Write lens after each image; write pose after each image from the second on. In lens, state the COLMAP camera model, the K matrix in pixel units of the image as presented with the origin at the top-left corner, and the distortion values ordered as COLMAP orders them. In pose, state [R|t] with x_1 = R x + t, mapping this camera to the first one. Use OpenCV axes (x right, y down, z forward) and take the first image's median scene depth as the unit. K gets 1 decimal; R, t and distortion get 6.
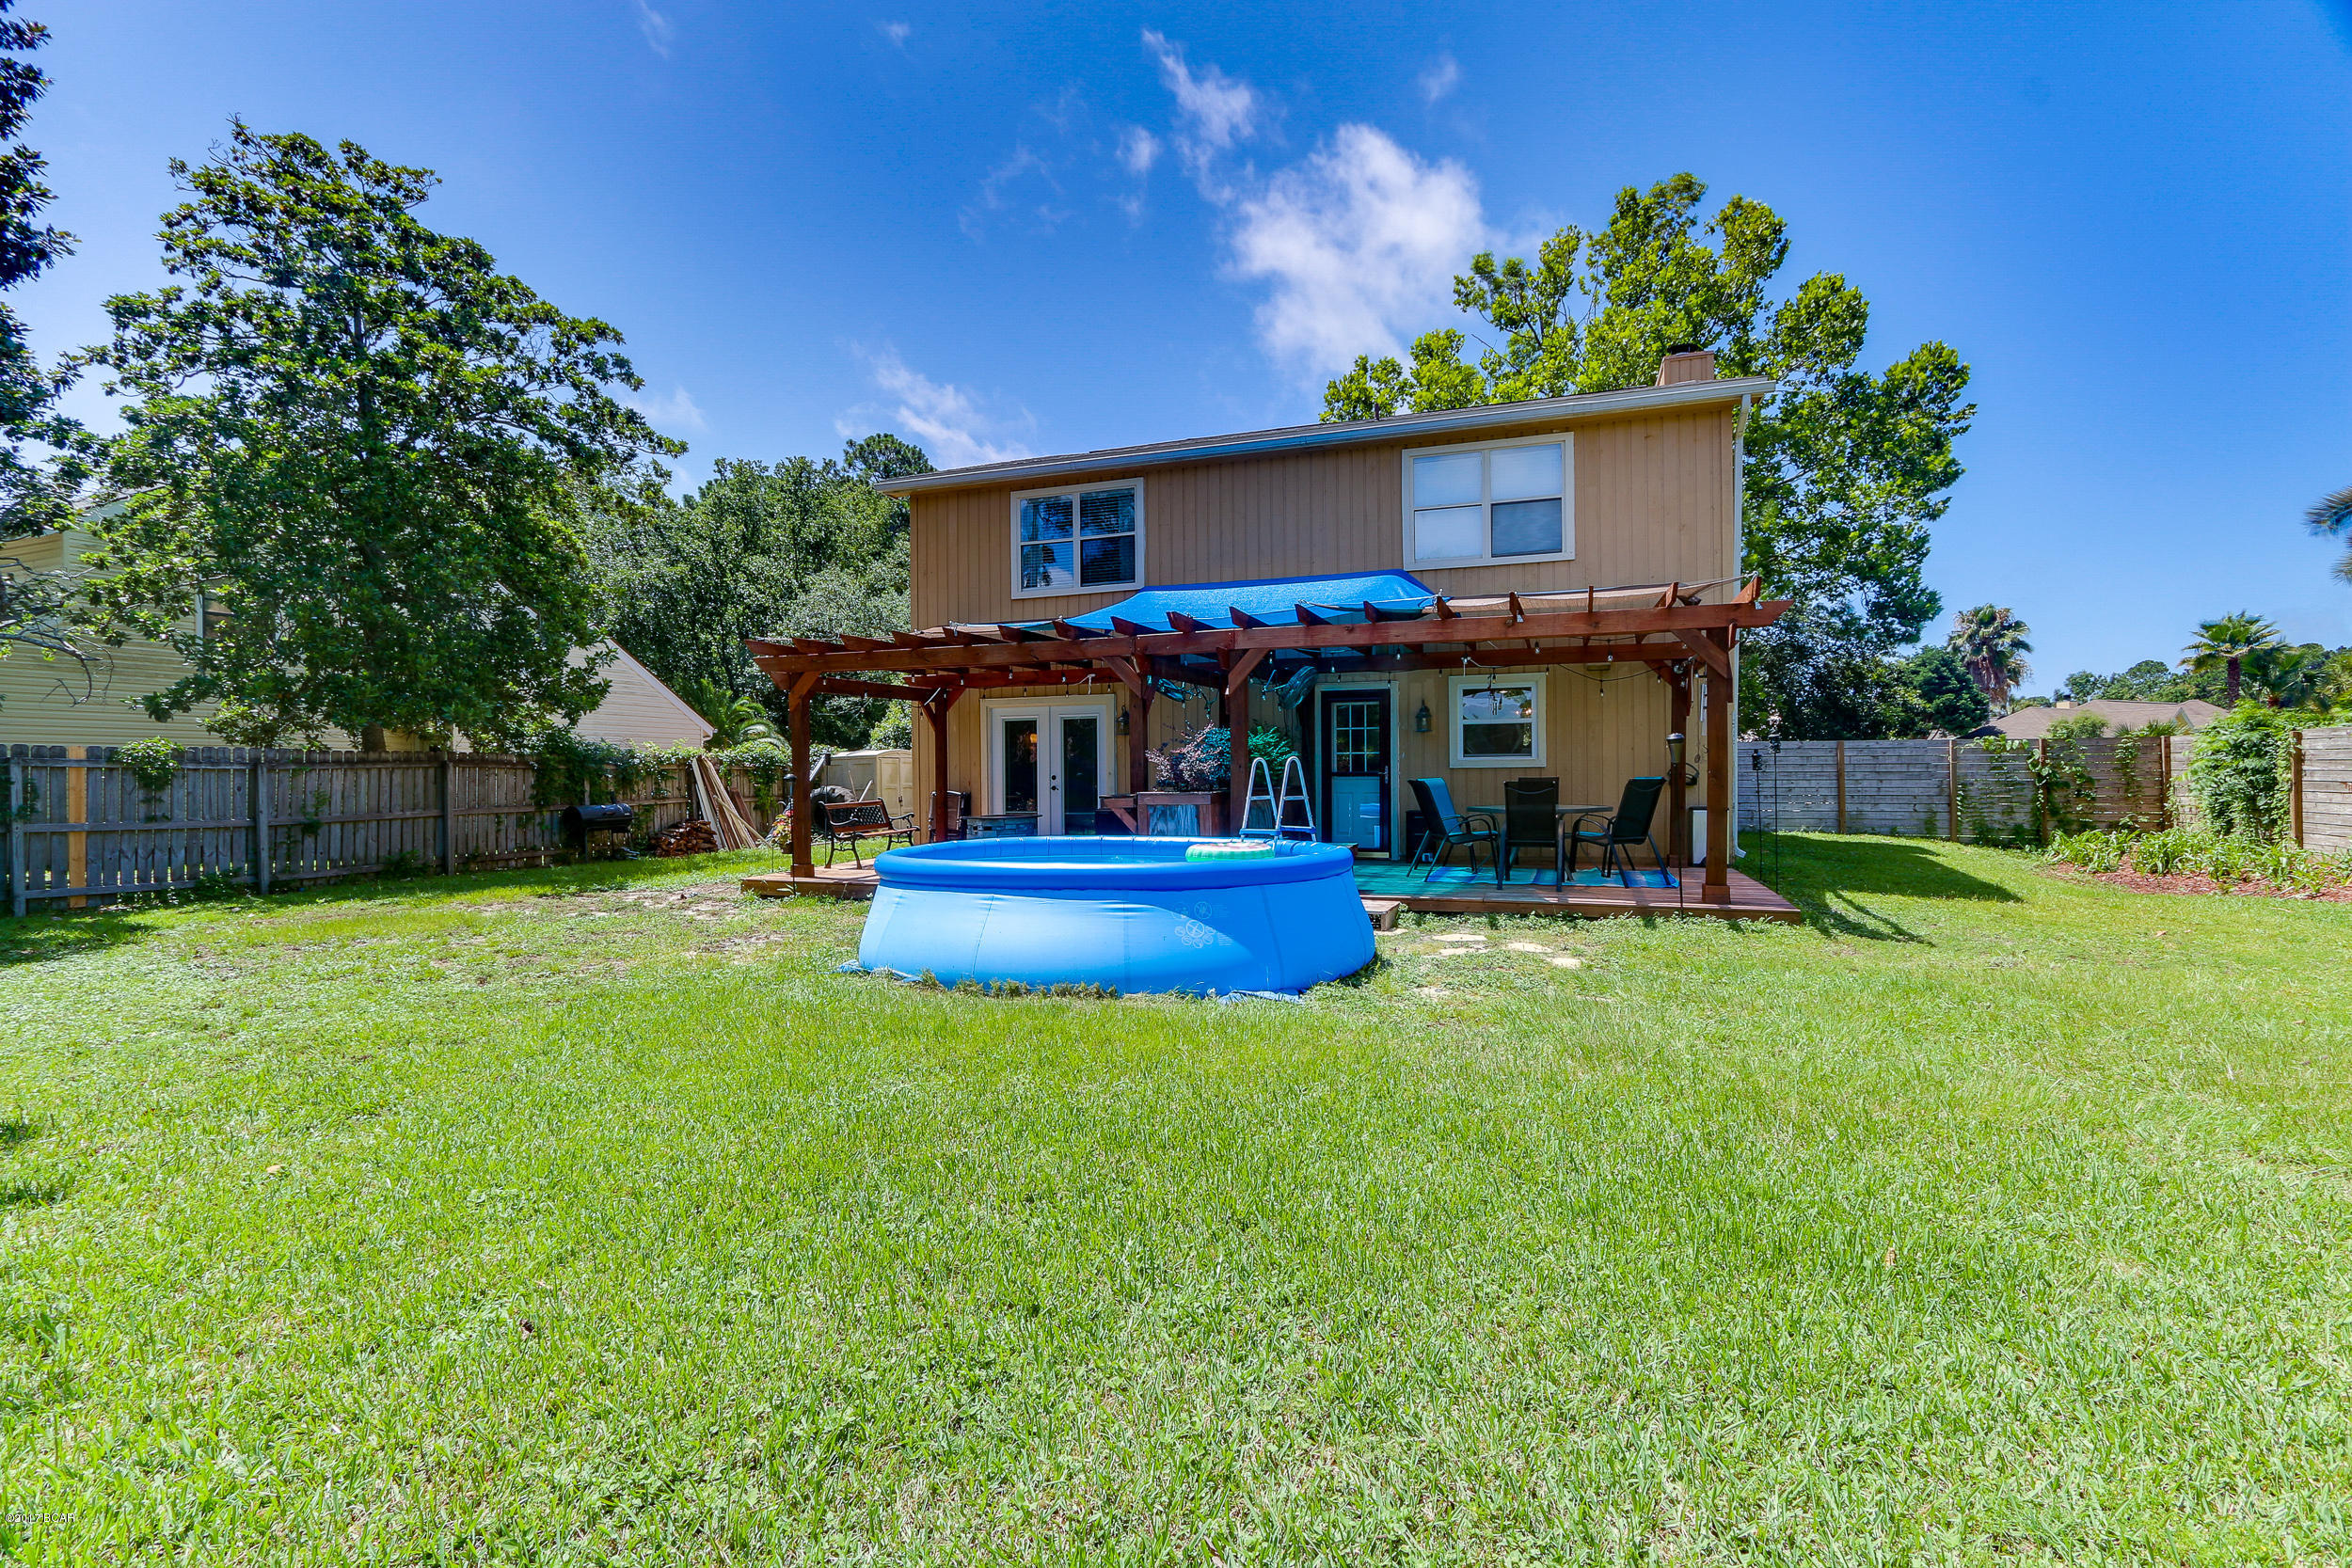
lens RADIAL K [[1129.5, 0, 1168.3], [0, 1129.5, 766.9], [0, 0, 1]] dist [-0.021581, 0.006620]
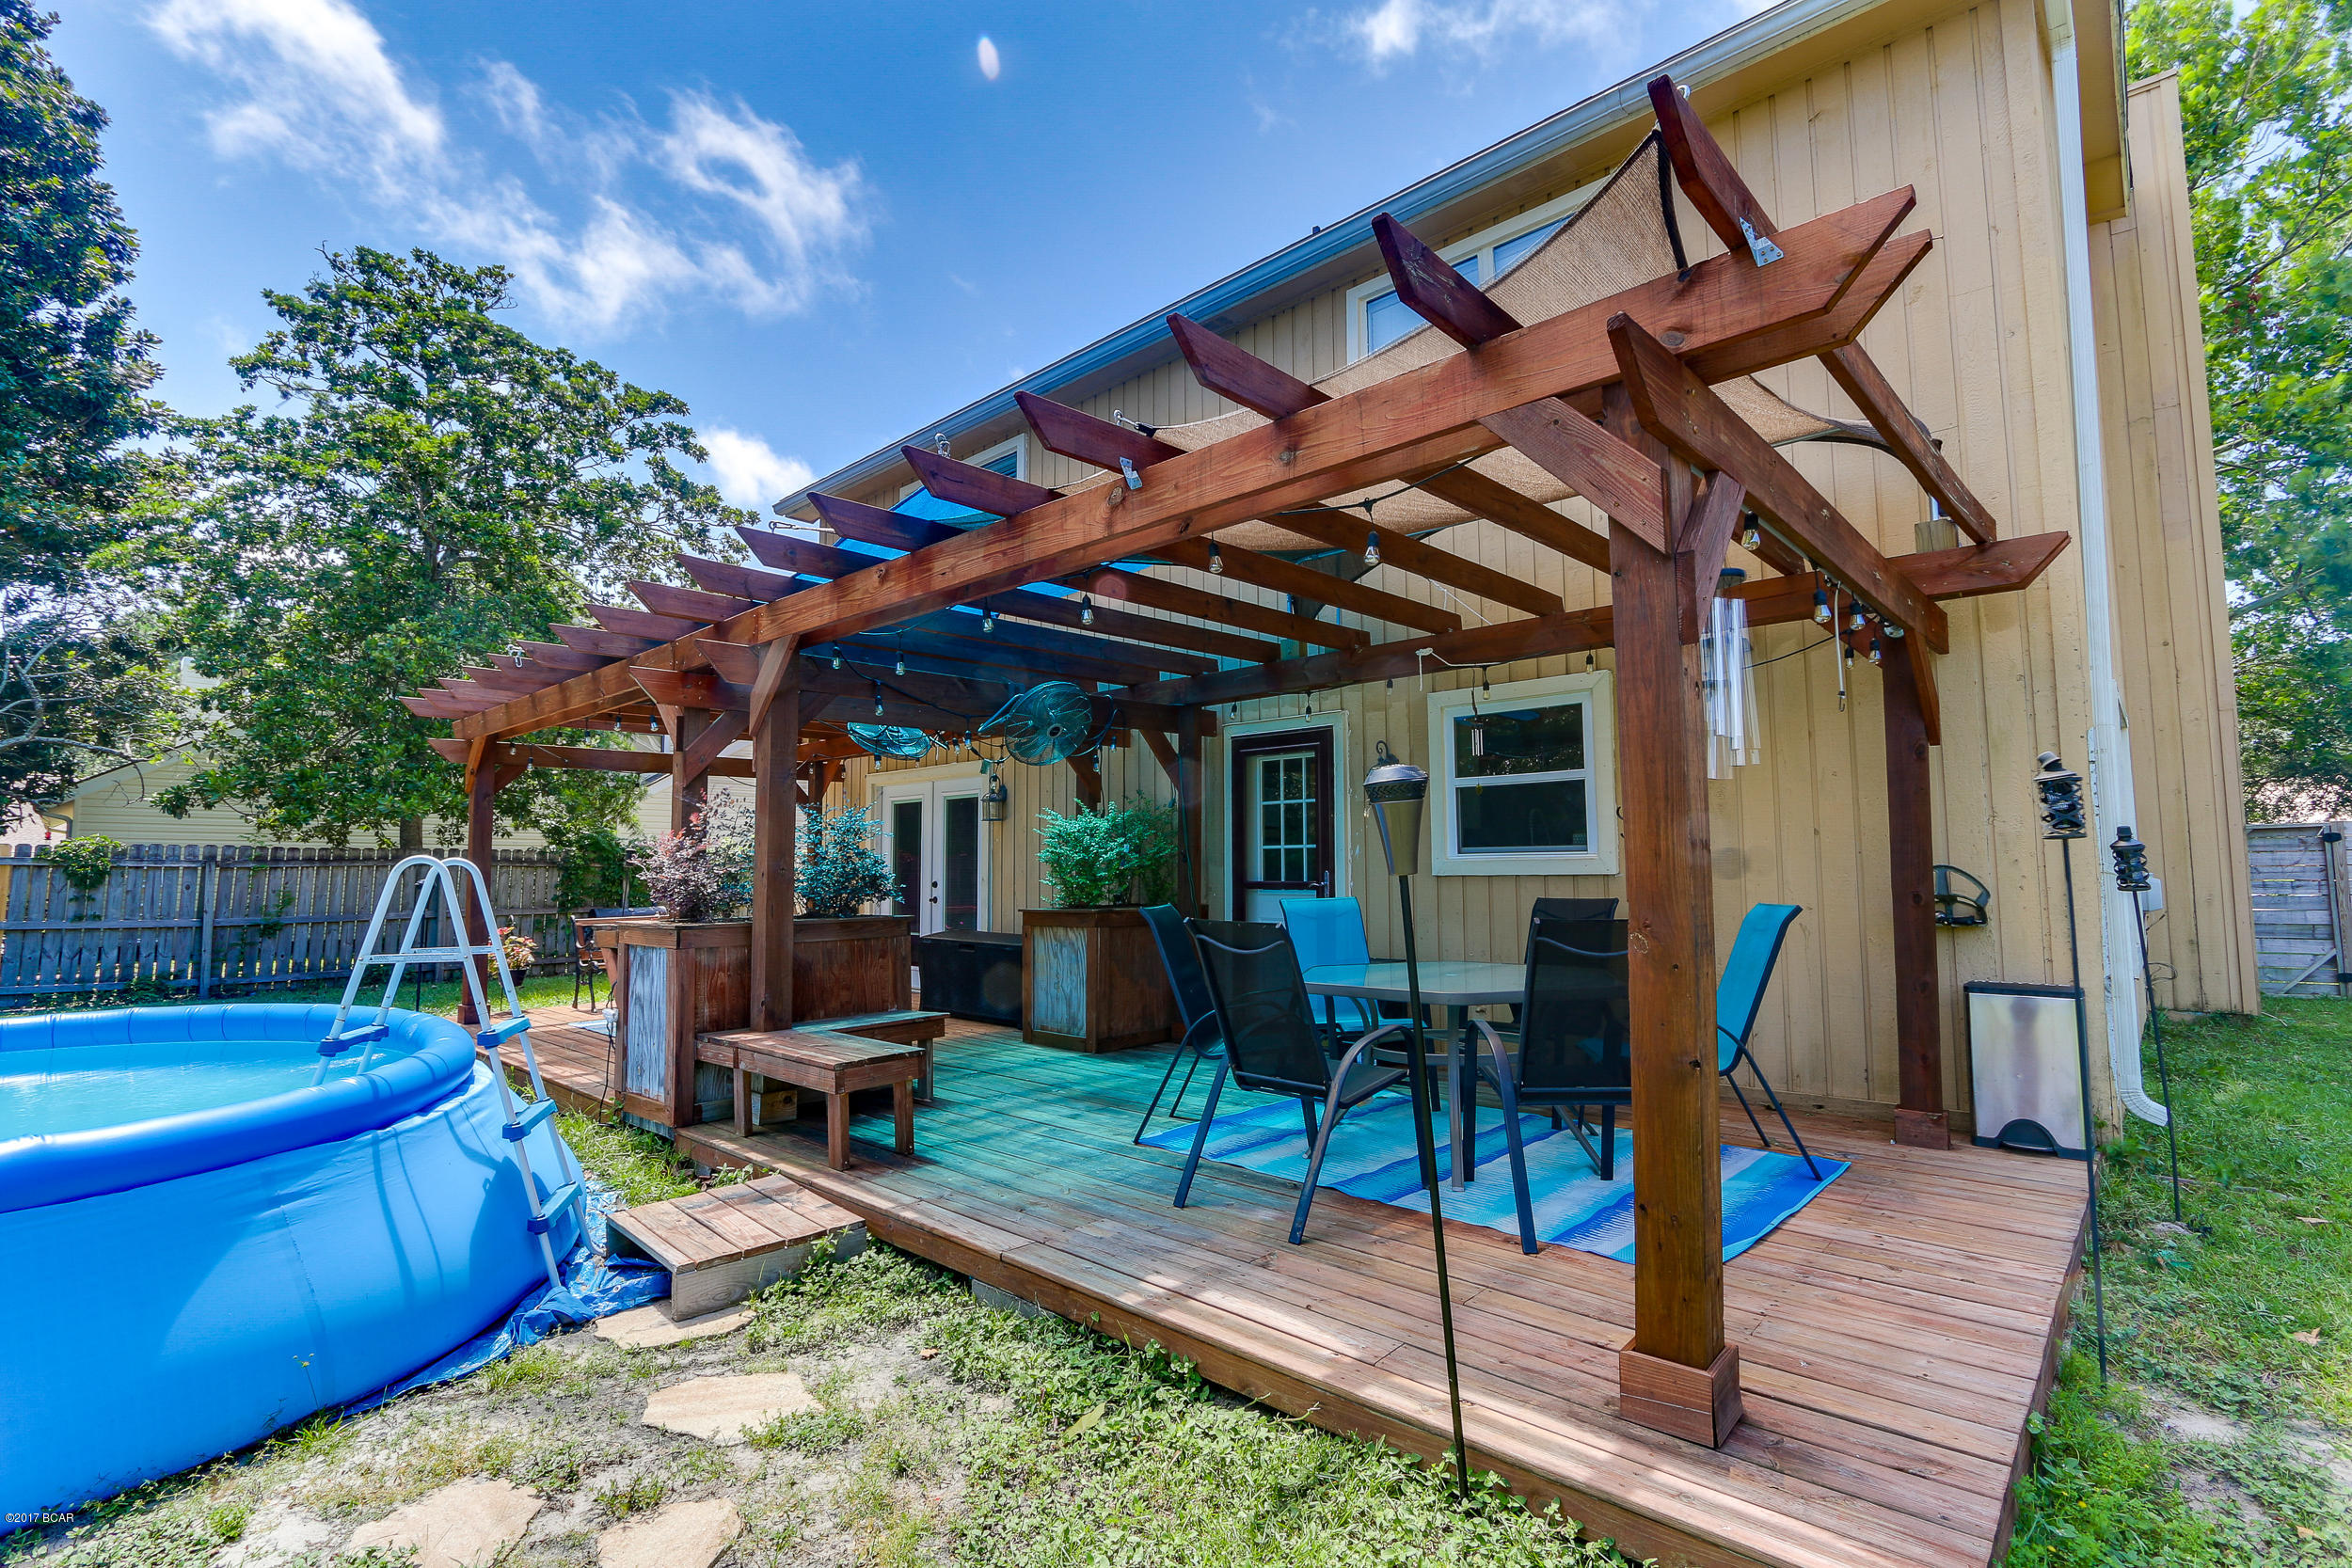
lens RADIAL K [[1083.2, 0, 1158.9], [0, 1083.2, 780.1], [0, 0, 1]] dist [-0.016087, 0.000684]
pose [[0.916887, -0.028574, -0.398122, 0.301743], [-0.002734, 0.996961, -0.077852, -0.003127], [0.399137, 0.072471, 0.914023, 0.470451]]
